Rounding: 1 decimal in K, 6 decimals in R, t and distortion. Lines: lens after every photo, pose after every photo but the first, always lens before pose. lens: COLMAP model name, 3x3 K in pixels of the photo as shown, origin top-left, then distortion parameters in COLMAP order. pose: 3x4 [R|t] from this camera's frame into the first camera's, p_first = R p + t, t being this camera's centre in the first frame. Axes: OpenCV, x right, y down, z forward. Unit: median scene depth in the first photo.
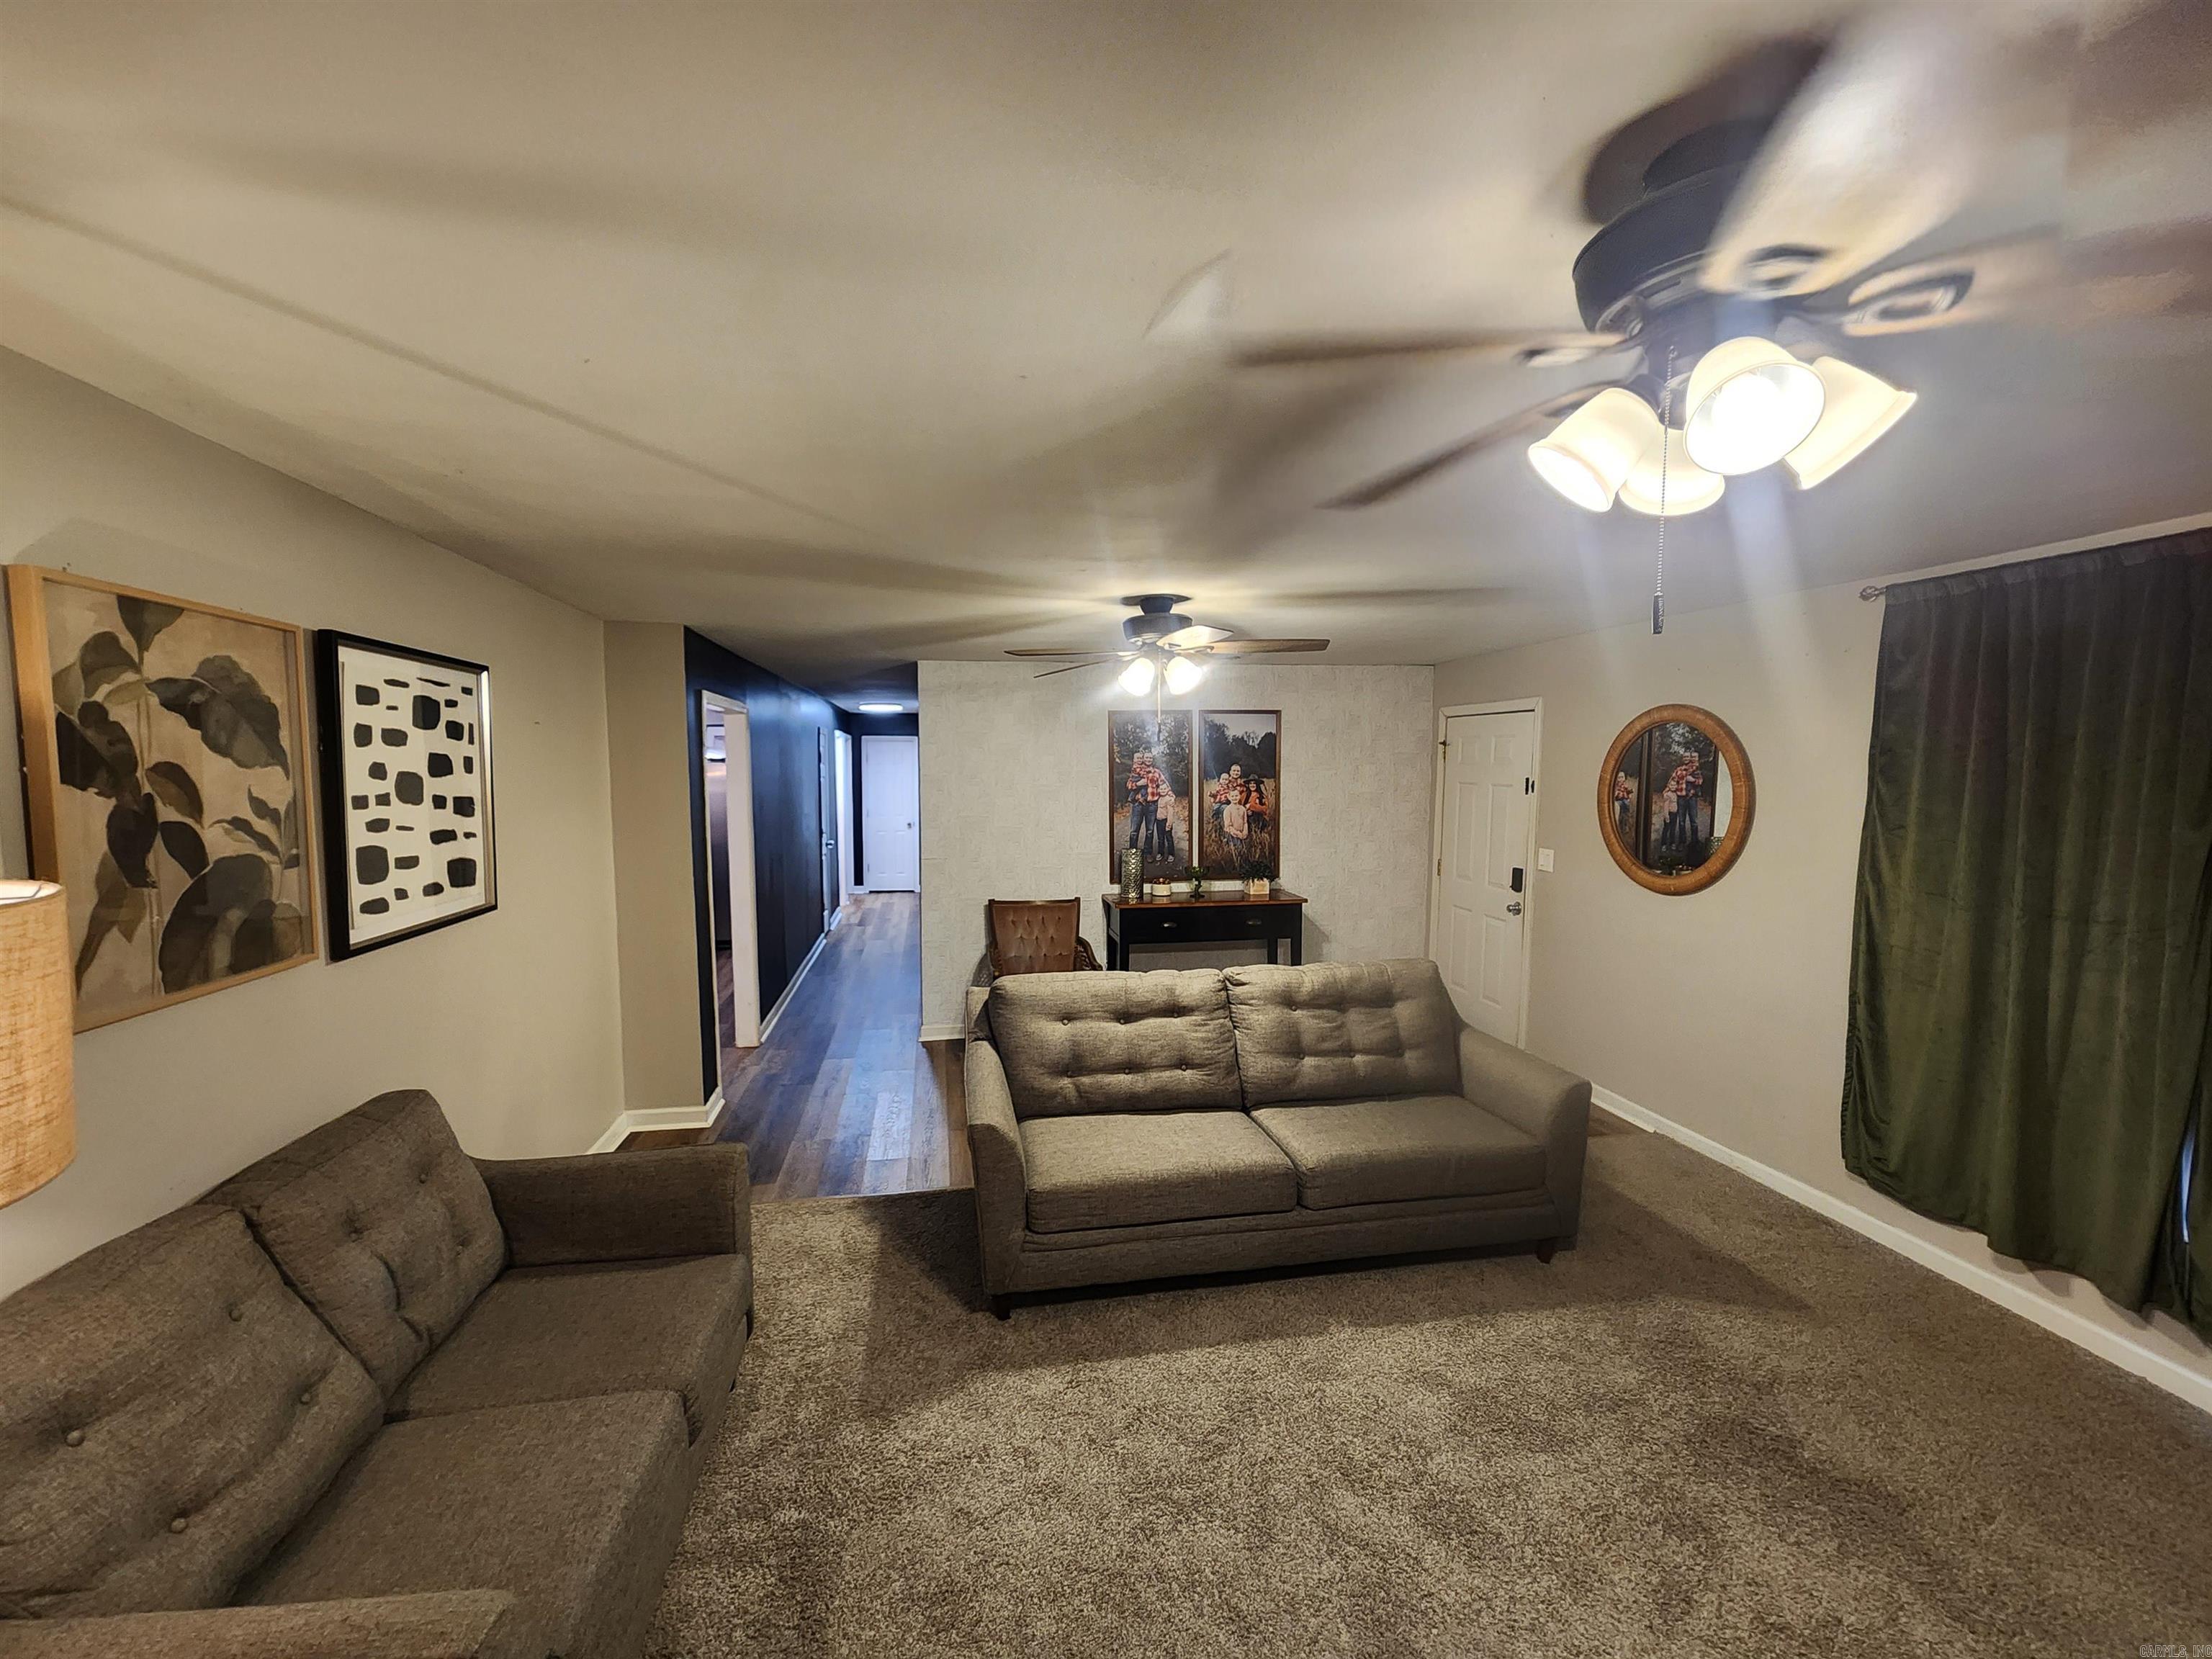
lens RADIAL K [[904.9, 0, 1096.3], [0, 904.9, 823.8], [0, 0, 1]] dist [0.001370, -0.000114]
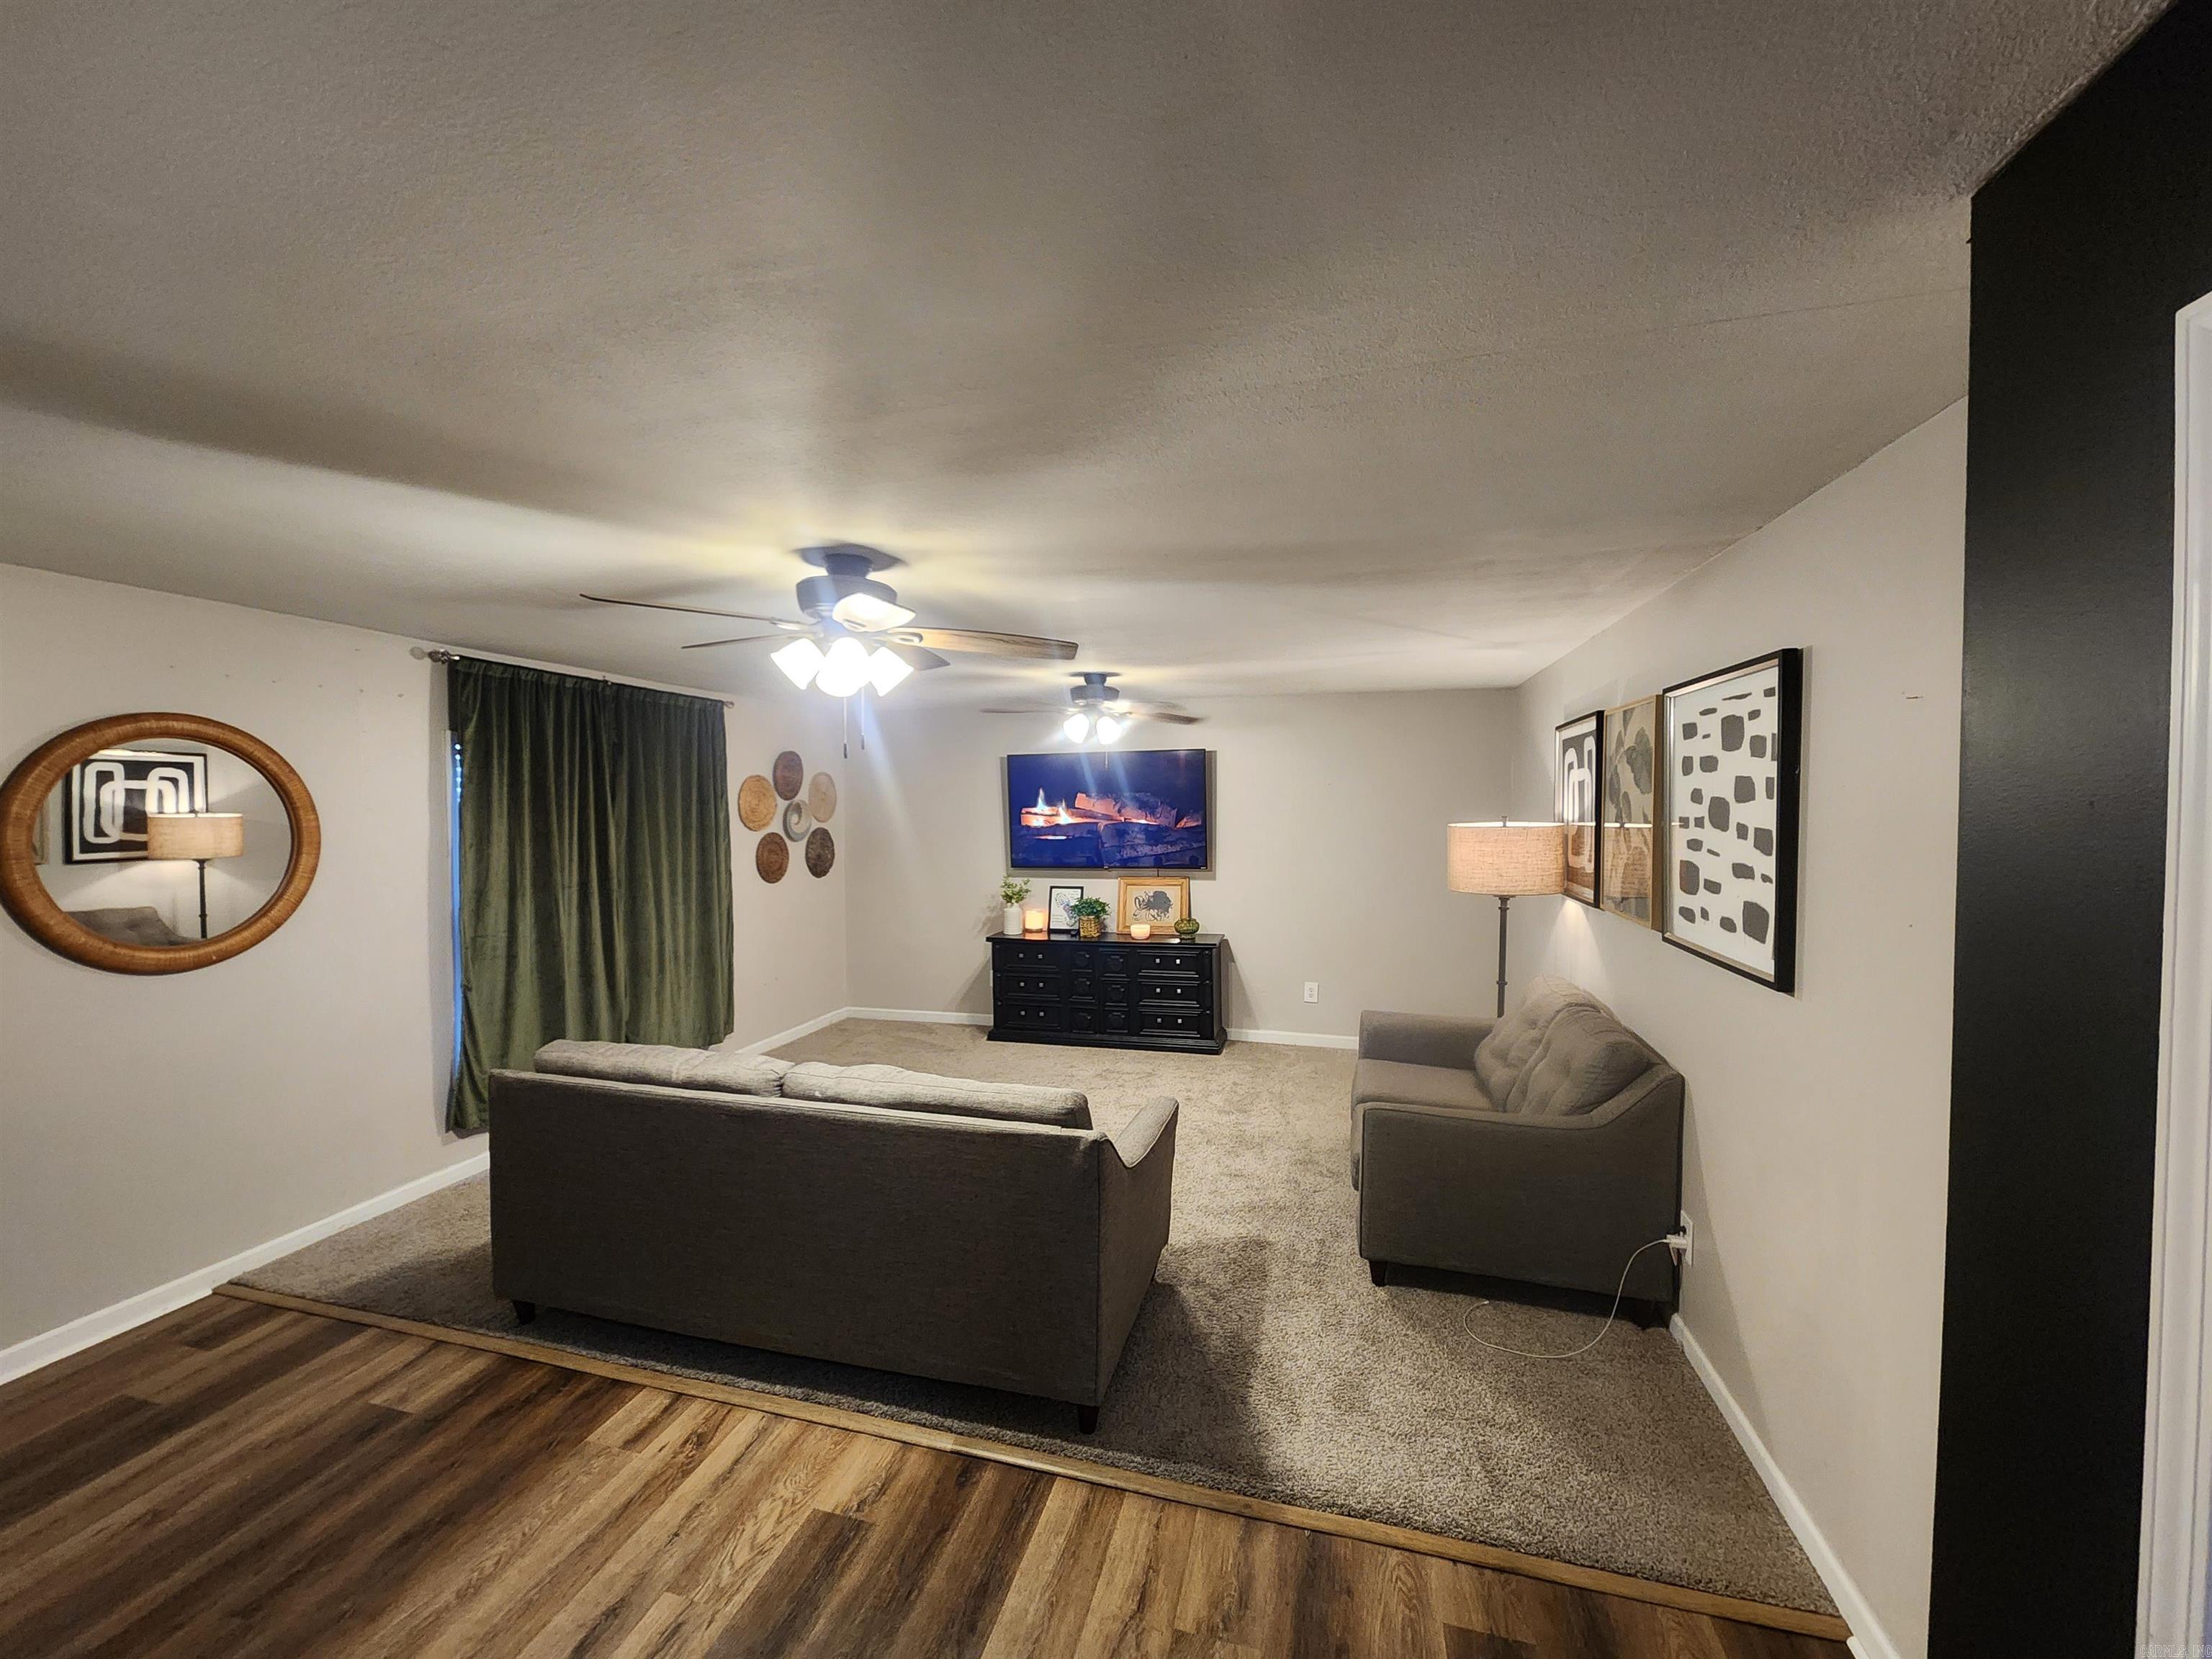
lens RADIAL K [[904.9, 0, 1096.3], [0, 904.9, 823.8], [0, 0, 1]] dist [0.001370, -0.000114]
pose [[-0.902513, -0.011441, 0.430511, -0.590625], [0.026357, 0.996306, 0.081731, -0.131079], [-0.429856, 0.085110, -0.898877, 2.254591]]
